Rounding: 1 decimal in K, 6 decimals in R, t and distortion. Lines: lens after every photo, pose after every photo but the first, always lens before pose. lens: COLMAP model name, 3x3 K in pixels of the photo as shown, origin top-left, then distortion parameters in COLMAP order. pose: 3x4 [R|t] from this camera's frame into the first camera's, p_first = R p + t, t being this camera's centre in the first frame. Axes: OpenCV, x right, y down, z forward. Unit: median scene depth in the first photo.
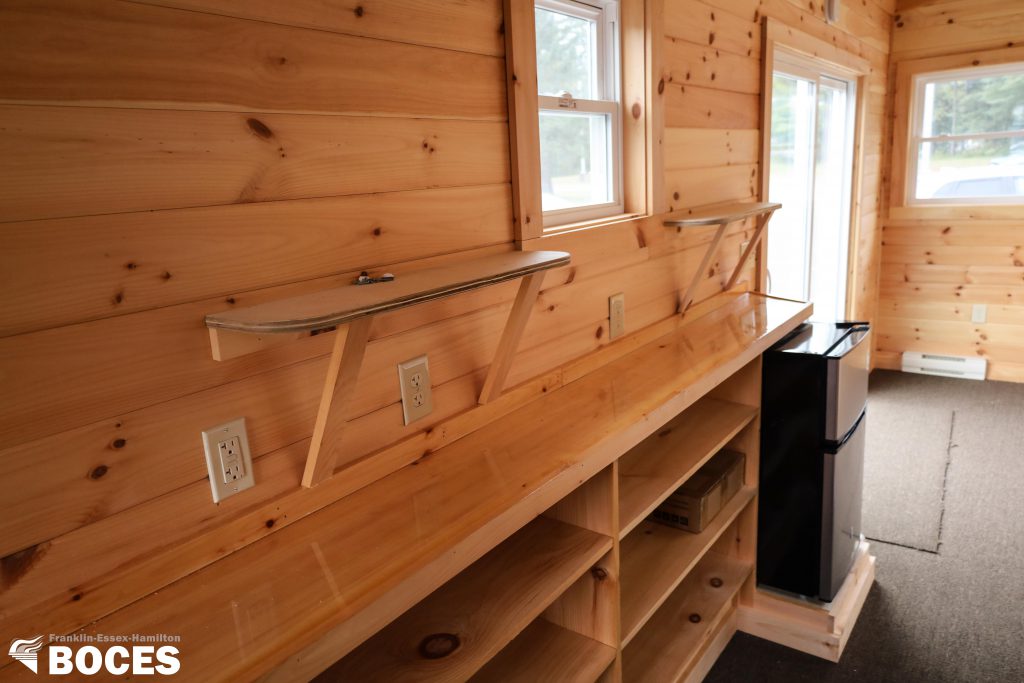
lens RADIAL K [[722.5, 0, 512.0], [0, 722.5, 341.5], [0, 0, 1]] dist [-0.012296, -0.000112]
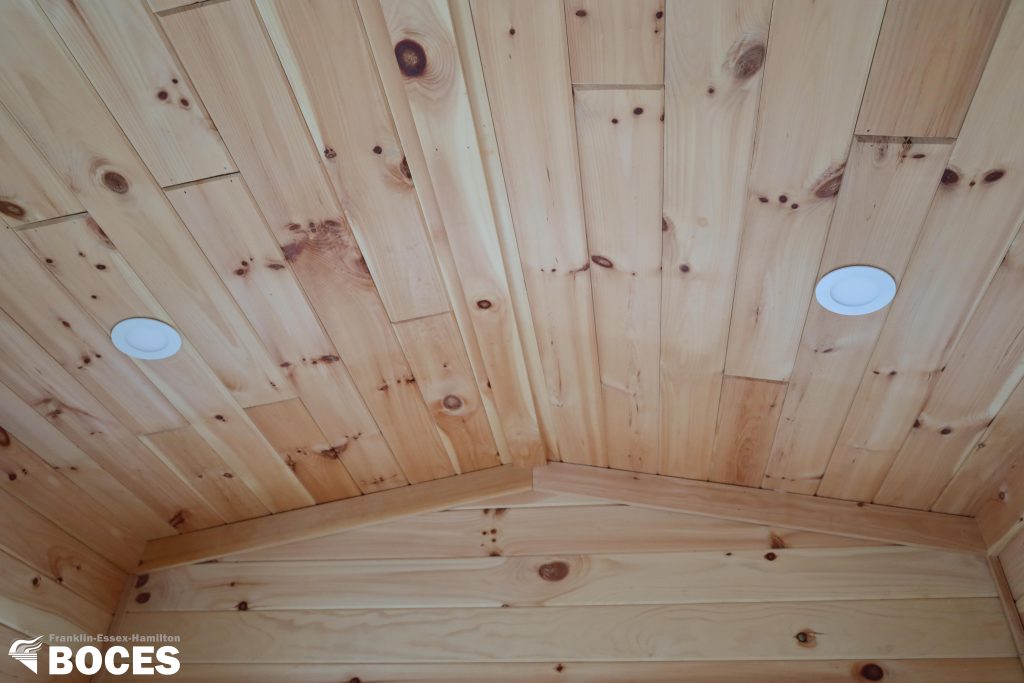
lens RADIAL K [[722.5, 0, 512.0], [0, 722.5, 341.5], [0, 0, 1]] dist [-0.012296, -0.000112]
pose [[0.882955, 0.355254, 0.306897, 0.573885], [0.022433, 0.621051, -0.783449, -0.220271], [-0.468922, 0.698635, 0.540390, 0.612862]]
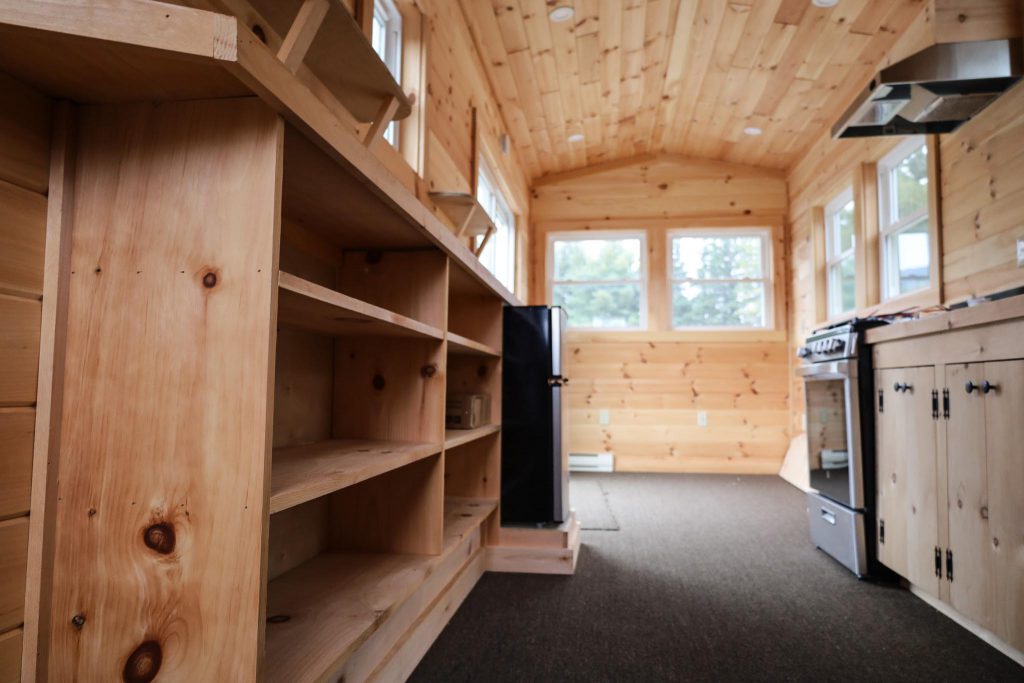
lens RADIAL K [[722.5, 0, 512.0], [0, 722.5, 341.5], [0, 0, 1]] dist [-0.012296, -0.000112]
pose [[0.876673, 0.093380, 0.471938, -0.103530], [0.056418, 0.954257, -0.293616, 0.209620], [-0.477768, 0.284031, 0.831303, -0.006921]]
